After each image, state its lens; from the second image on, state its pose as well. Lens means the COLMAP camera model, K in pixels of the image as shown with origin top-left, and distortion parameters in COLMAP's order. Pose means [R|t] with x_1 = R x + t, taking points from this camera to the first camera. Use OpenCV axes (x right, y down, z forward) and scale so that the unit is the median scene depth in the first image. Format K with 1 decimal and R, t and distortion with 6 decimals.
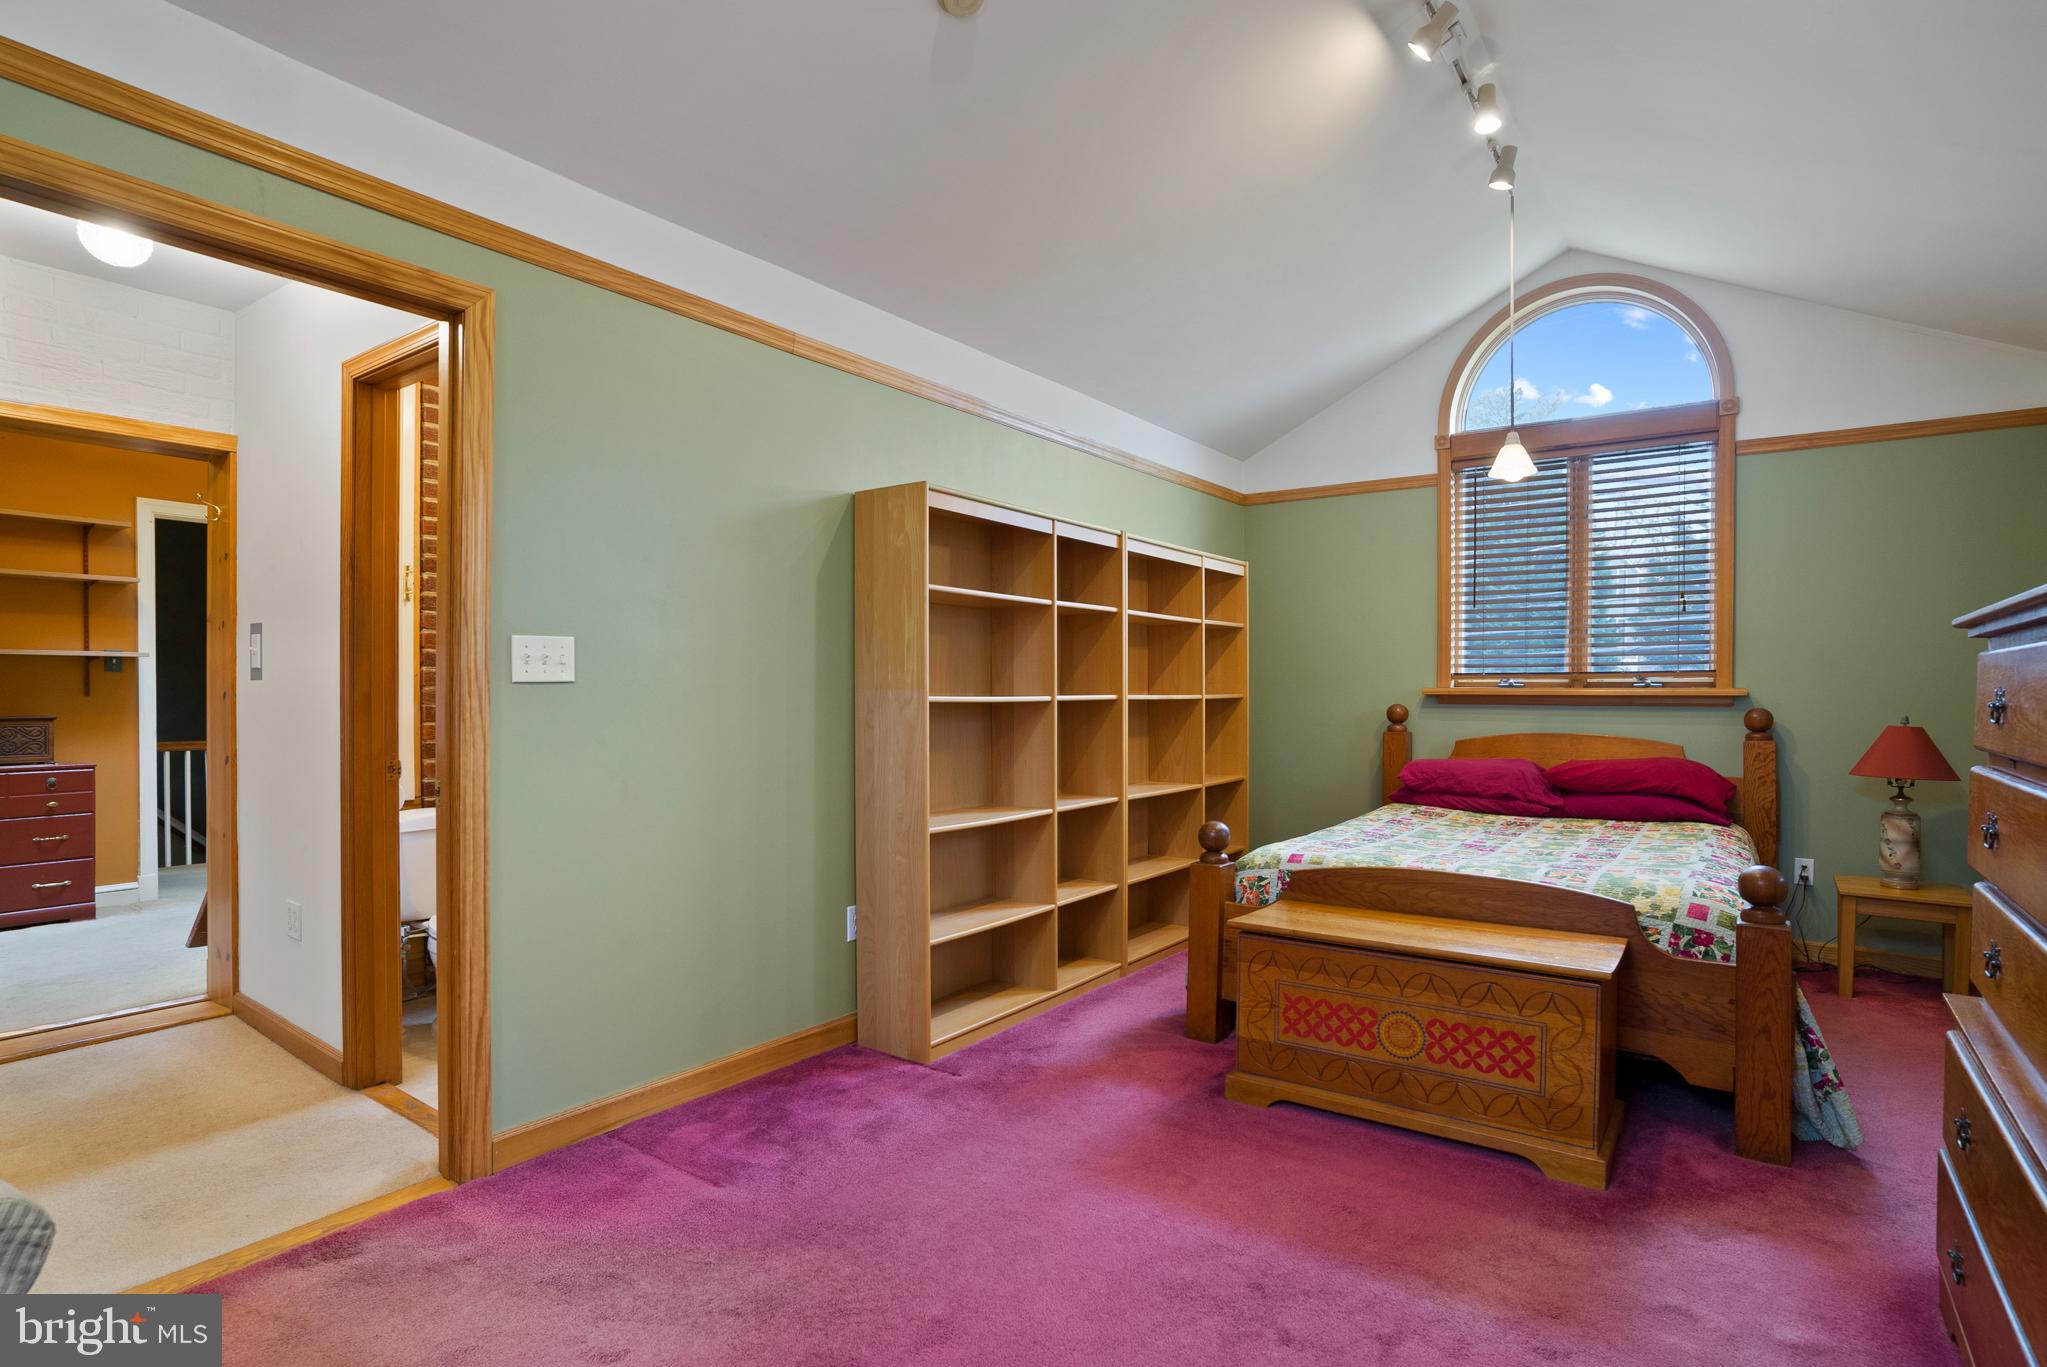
lens RADIAL K [[1035.9, 0, 1026.4], [0, 1035.9, 656.6], [0, 0, 1]] dist [-0.061916, 0.041882]
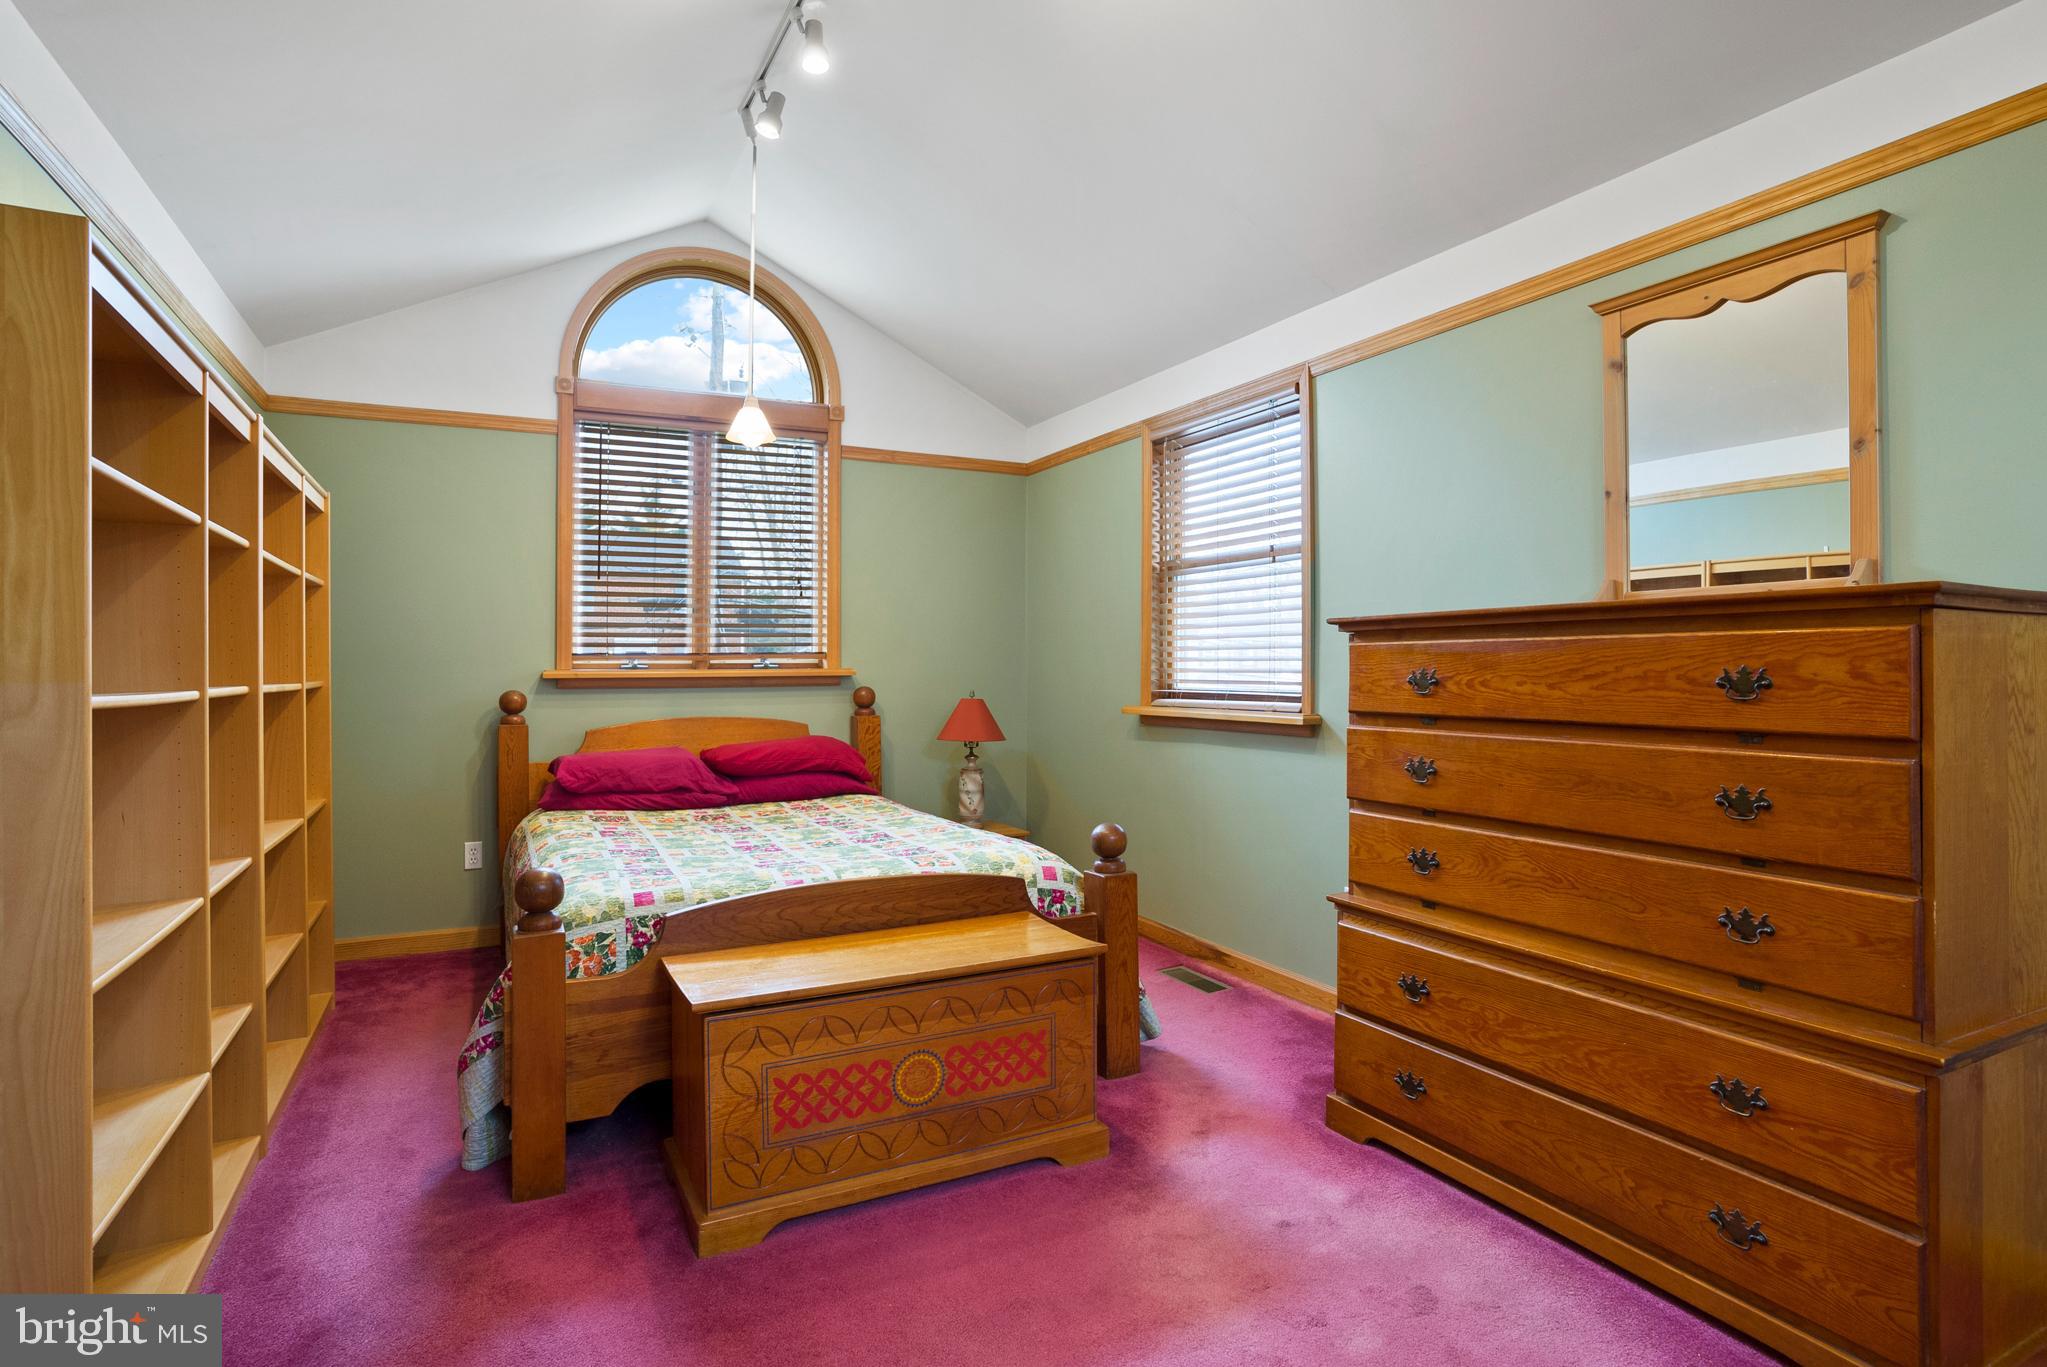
lens RADIAL K [[1035.9, 0, 1026.4], [0, 1035.9, 656.6], [0, 0, 1]] dist [-0.061916, 0.041882]
pose [[0.462096, 0.004450, 0.886819, -0.244033], [-0.020579, 0.999772, 0.005707, 0.008817], [-0.886591, -0.020887, 0.462082, 0.371263]]
